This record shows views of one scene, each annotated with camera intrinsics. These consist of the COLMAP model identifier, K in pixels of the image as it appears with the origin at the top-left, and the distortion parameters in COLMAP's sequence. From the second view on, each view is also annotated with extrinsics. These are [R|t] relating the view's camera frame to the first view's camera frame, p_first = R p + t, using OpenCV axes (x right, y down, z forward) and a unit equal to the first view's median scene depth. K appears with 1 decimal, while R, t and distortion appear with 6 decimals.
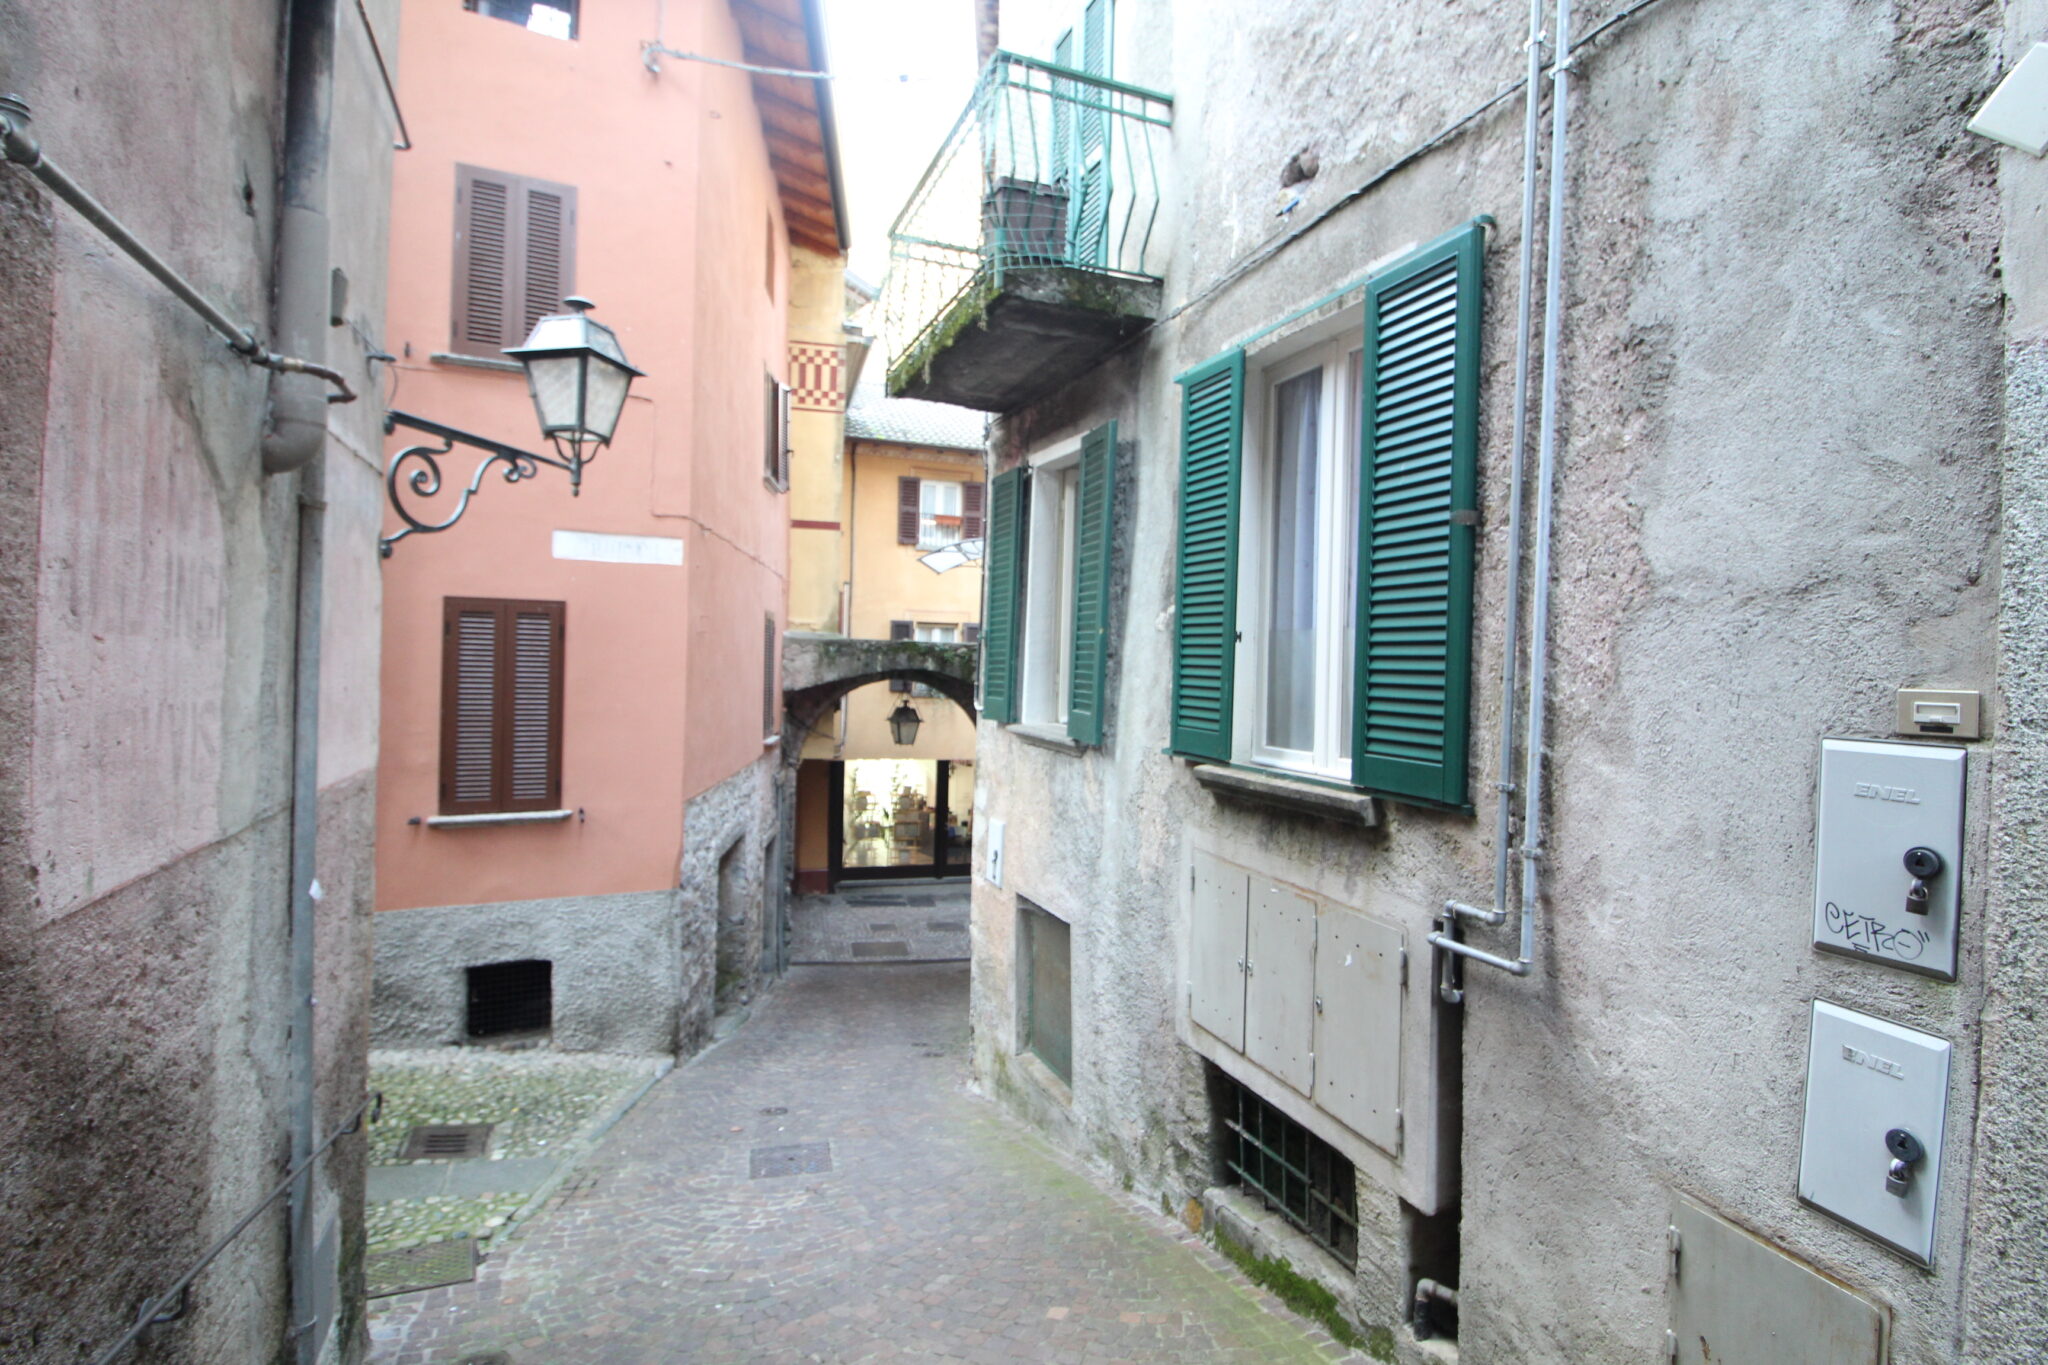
lens RADIAL K [[922.2, 0, 1039.8], [0, 922.2, 679.9], [0, 0, 1]] dist [0.001133, -0.009974]
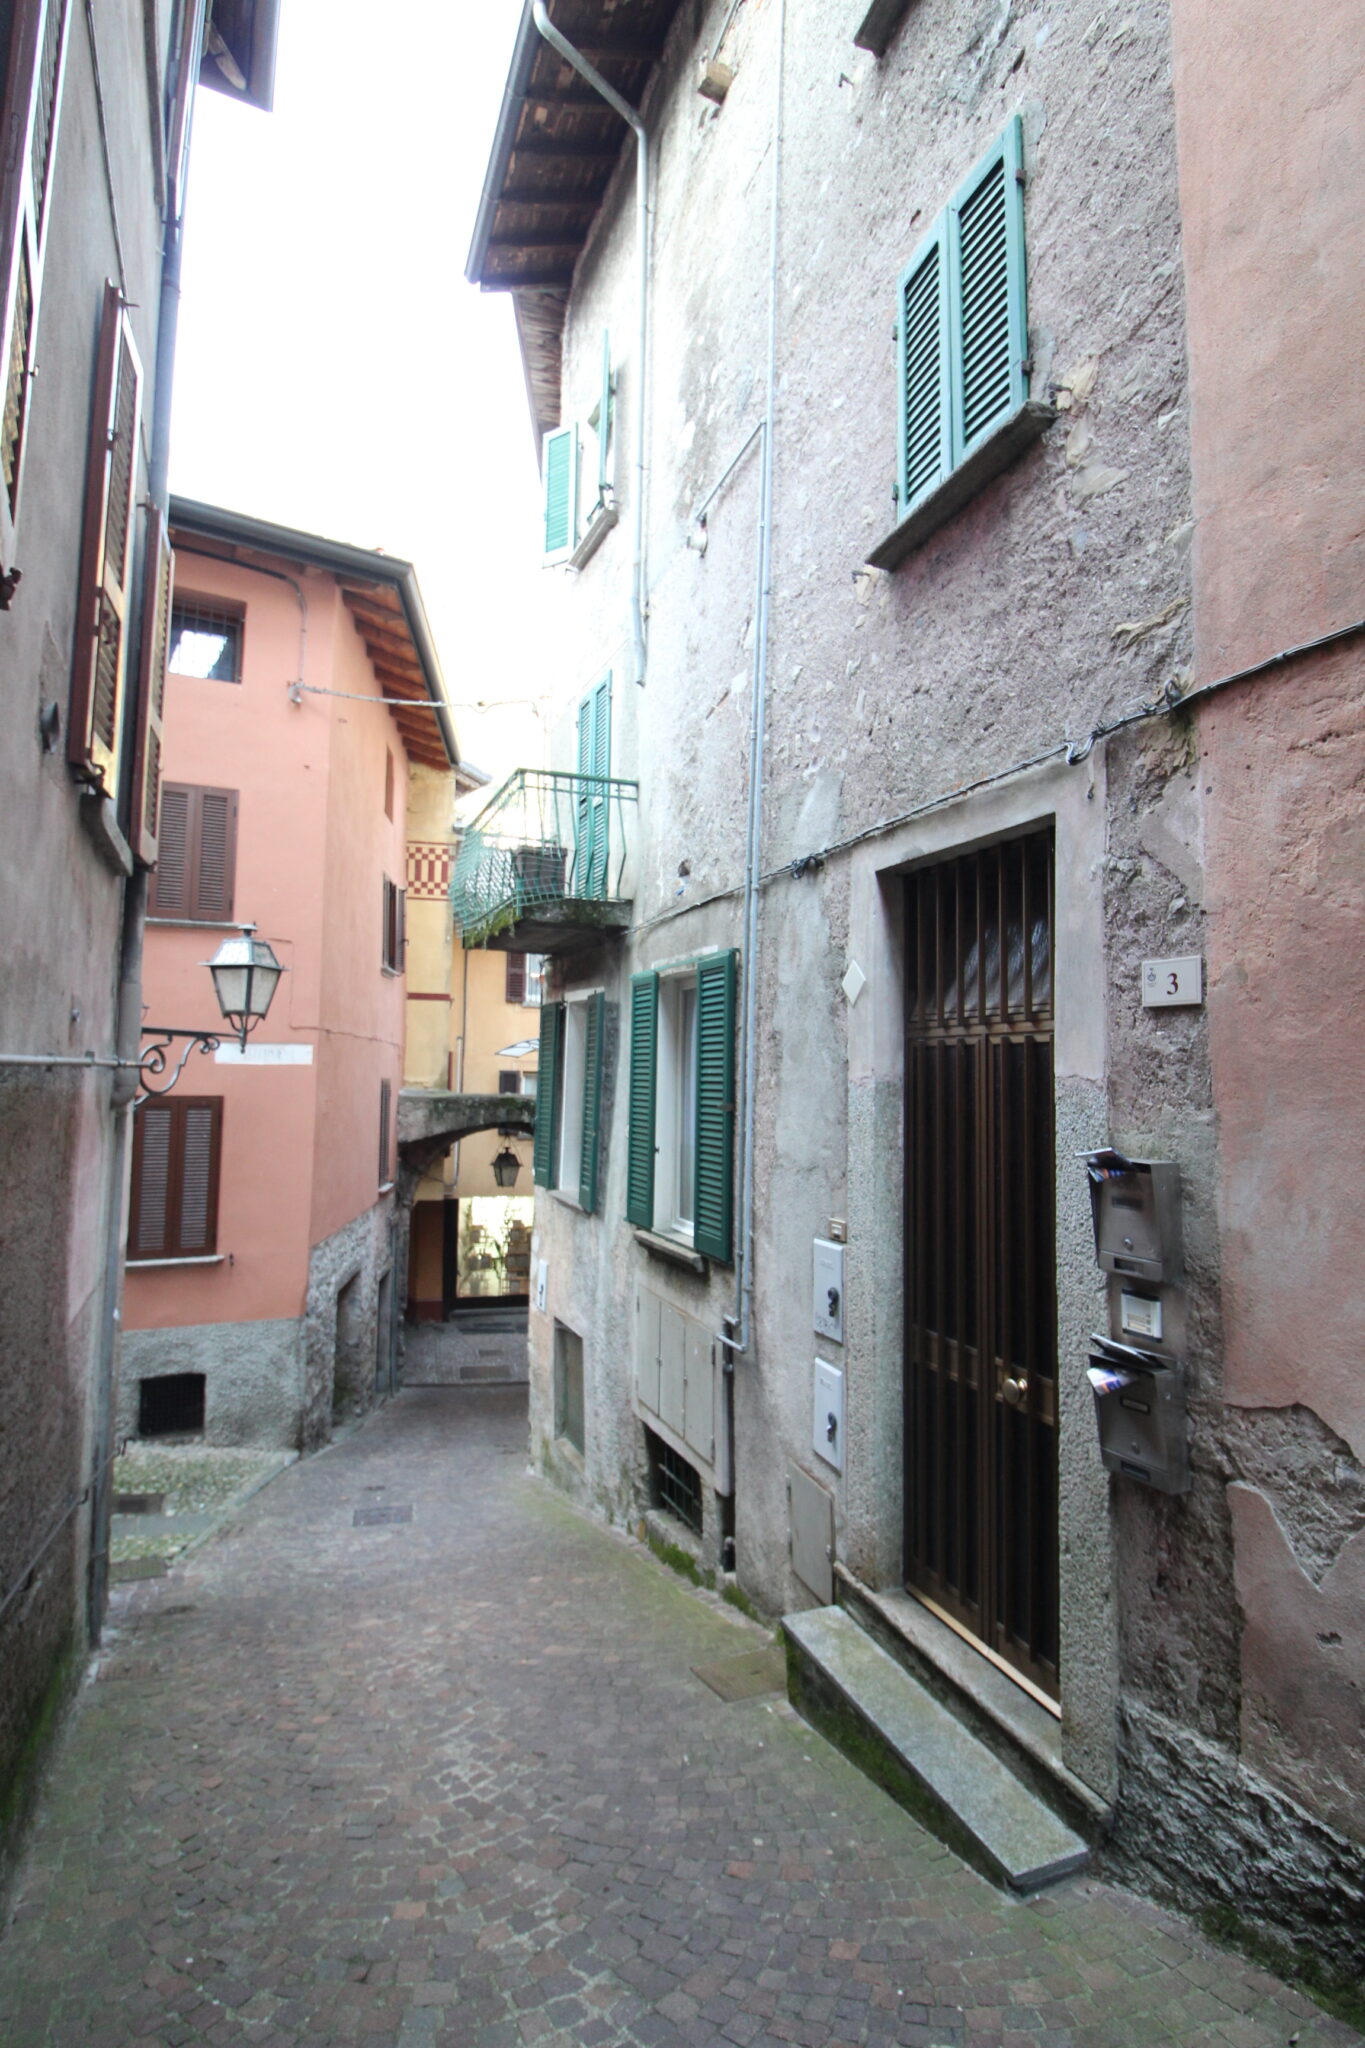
lens RADIAL K [[963.2, 0, 682.5], [0, 963.2, 1024.0], [0, 0, 1]] dist [-0.002360, -0.000786]
pose [[0.999942, -0.010585, -0.002206, 0.152958], [0.010395, 0.997258, -0.073270, -0.081979], [0.002975, 0.073243, 0.997310, -0.394341]]
